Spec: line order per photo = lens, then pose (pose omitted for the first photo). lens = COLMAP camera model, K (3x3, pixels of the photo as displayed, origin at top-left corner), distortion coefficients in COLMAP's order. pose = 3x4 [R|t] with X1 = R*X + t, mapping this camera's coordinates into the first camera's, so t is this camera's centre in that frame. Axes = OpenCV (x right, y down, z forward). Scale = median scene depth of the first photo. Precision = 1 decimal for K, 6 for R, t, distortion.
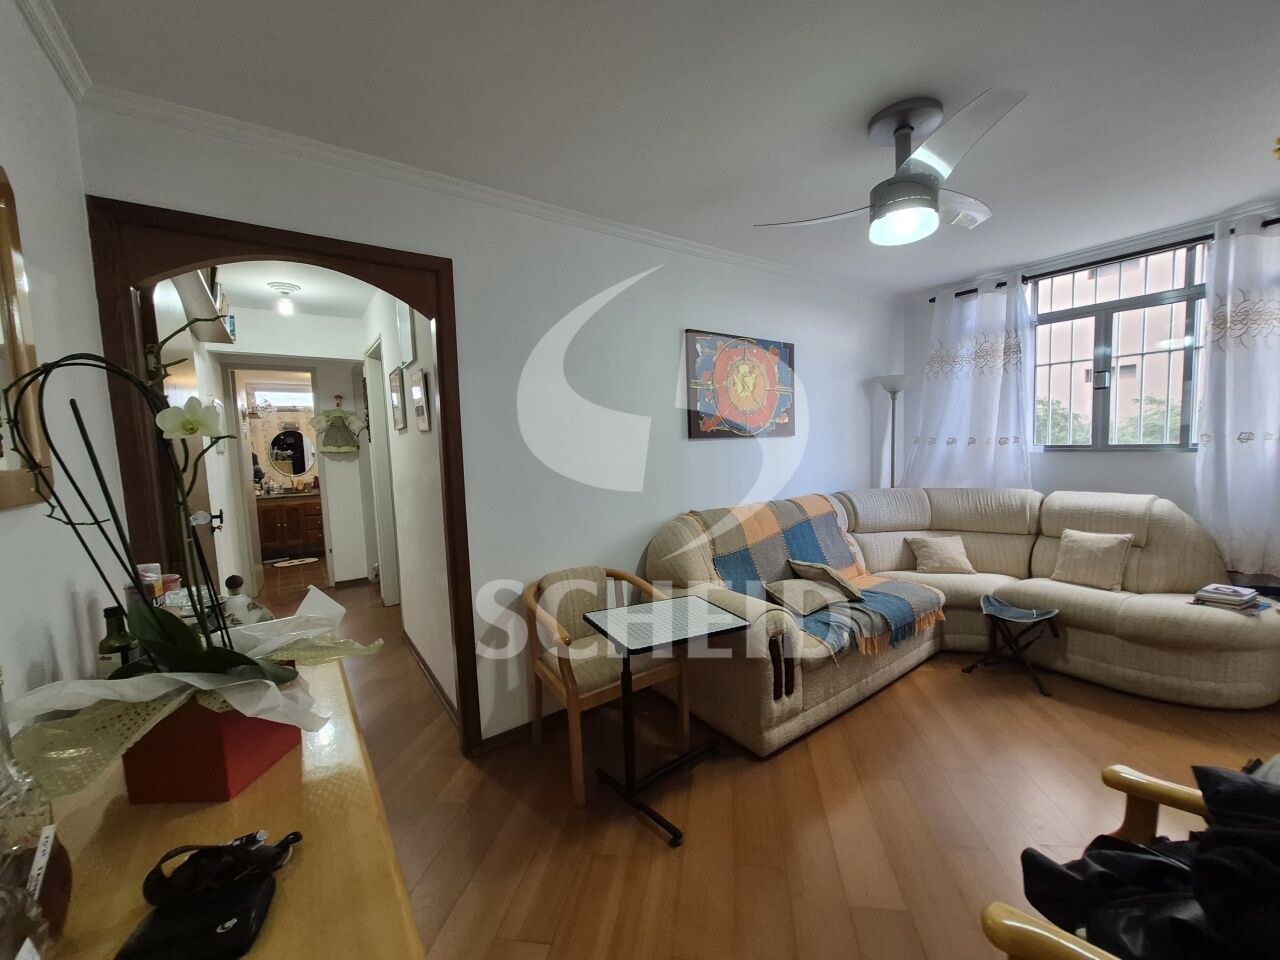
lens RADIAL K [[505.1, 0, 655.5], [0, 505.1, 480.8], [0, 0, 1]] dist [0.000031, 0.000058]
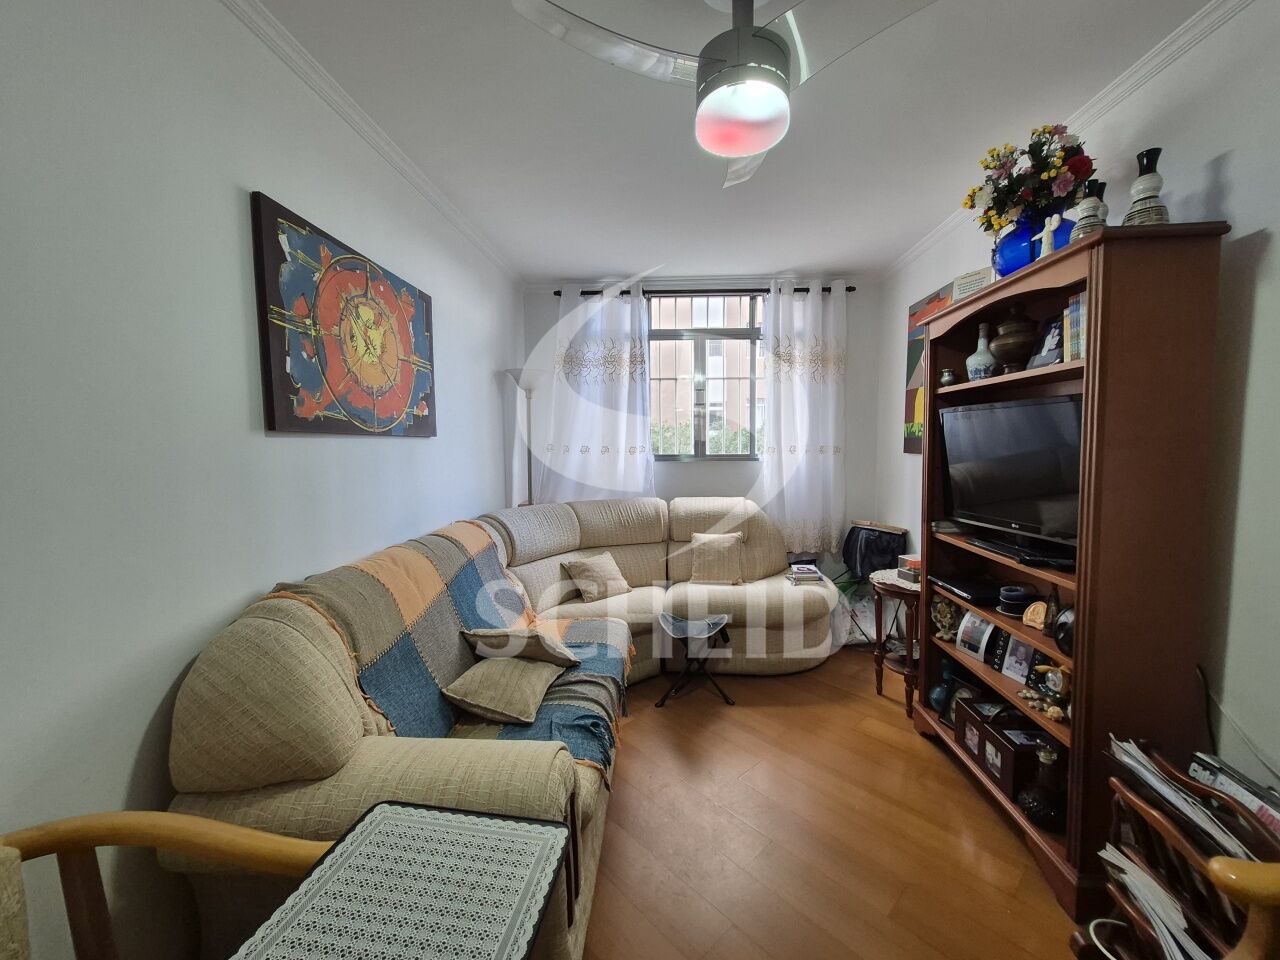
lens RADIAL K [[505.1, 0, 655.5], [0, 505.1, 480.8], [0, 0, 1]] dist [0.000031, 0.000058]
pose [[0.623385, -0.029686, 0.781352, -0.067601], [0.047827, 0.998856, -0.000208, -0.018060], [-0.780451, 0.037499, 0.624091, 0.381862]]
